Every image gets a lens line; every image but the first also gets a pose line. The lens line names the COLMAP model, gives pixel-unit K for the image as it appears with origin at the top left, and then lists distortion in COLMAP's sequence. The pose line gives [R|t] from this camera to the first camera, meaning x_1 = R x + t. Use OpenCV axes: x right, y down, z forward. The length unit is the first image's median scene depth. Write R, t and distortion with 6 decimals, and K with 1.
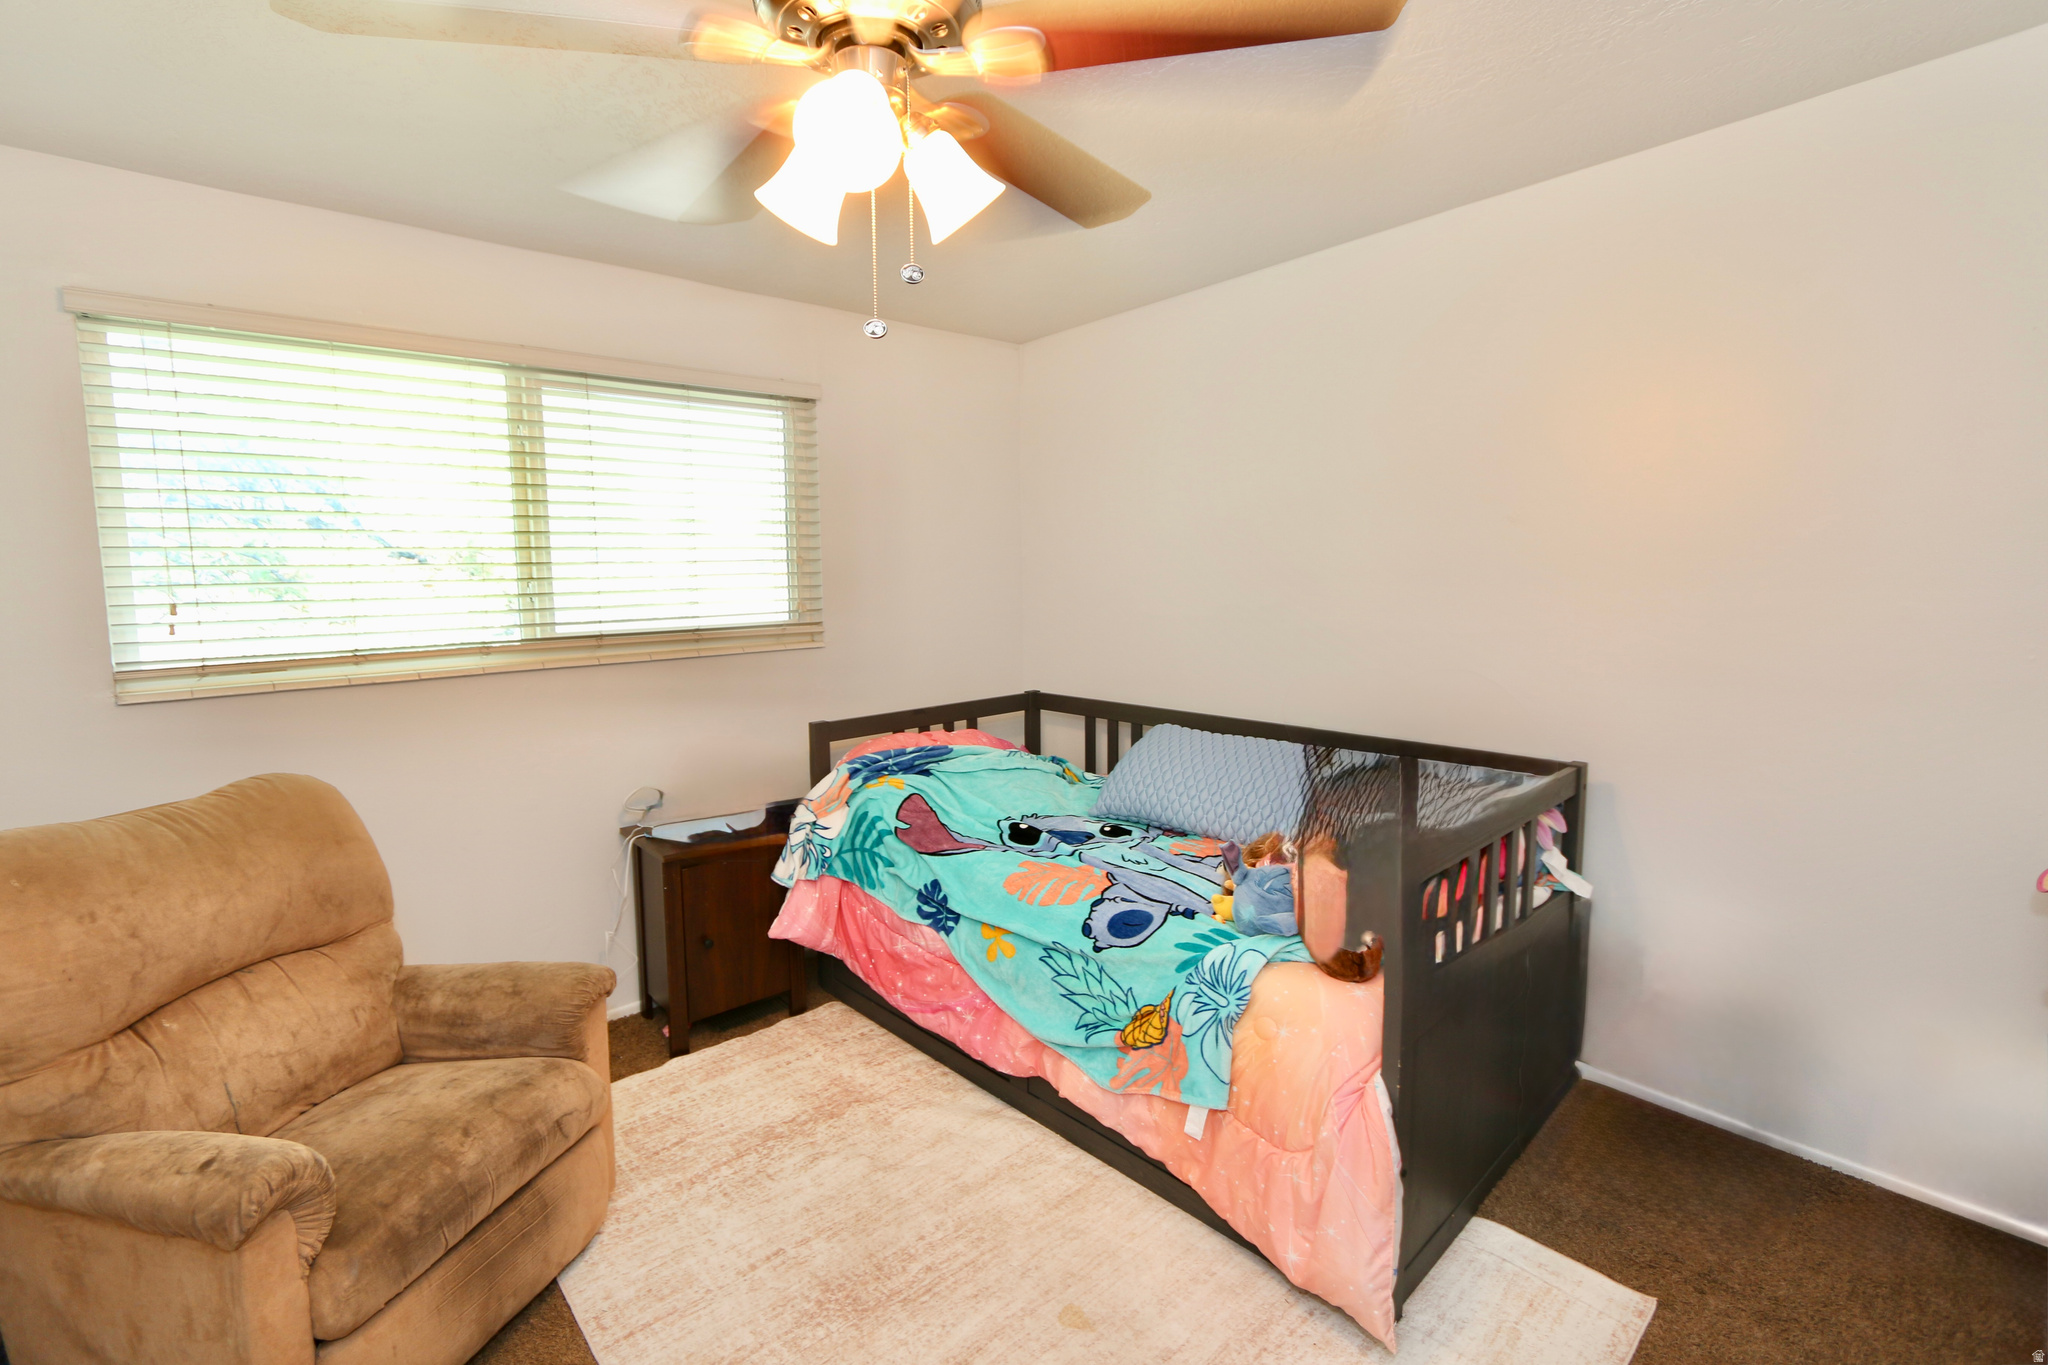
lens RADIAL K [[936.8, 0, 1023.0], [0, 936.8, 672.7], [0, 0, 1]] dist [-0.012415, 0.001713]
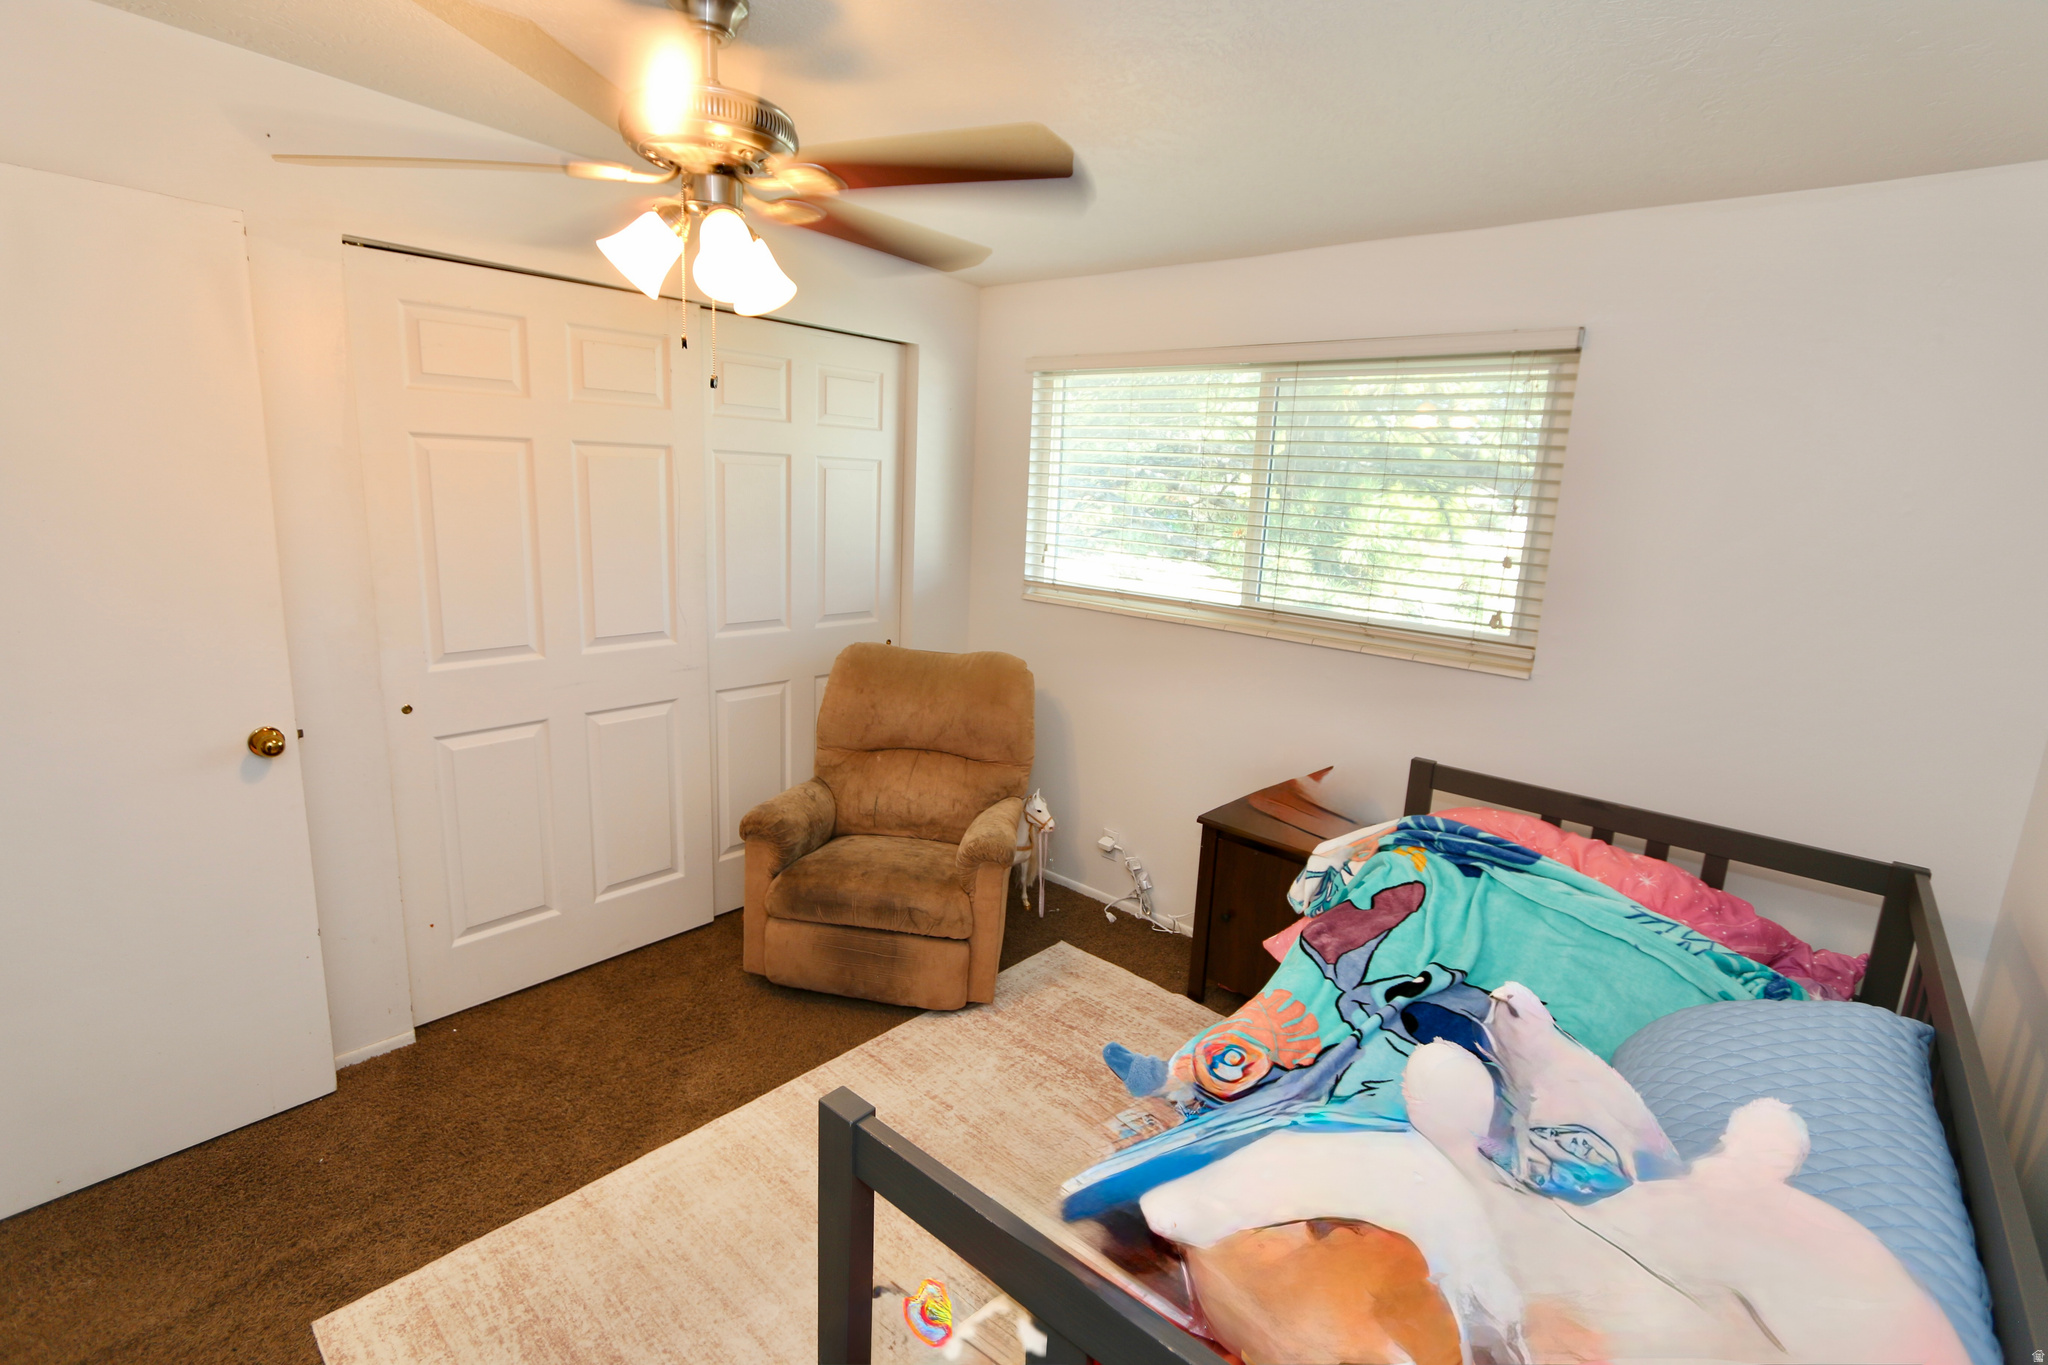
lens RADIAL K [[936.8, 0, 1020.9], [0, 936.8, 681.7], [0, 0, 1]] dist [-0.012415, 0.001713]
pose [[0.105348, 0.223797, -0.968926, 0.624799], [-0.170339, 0.964008, 0.204140, -0.144520], [0.979738, 0.143540, 0.139678, 0.636899]]
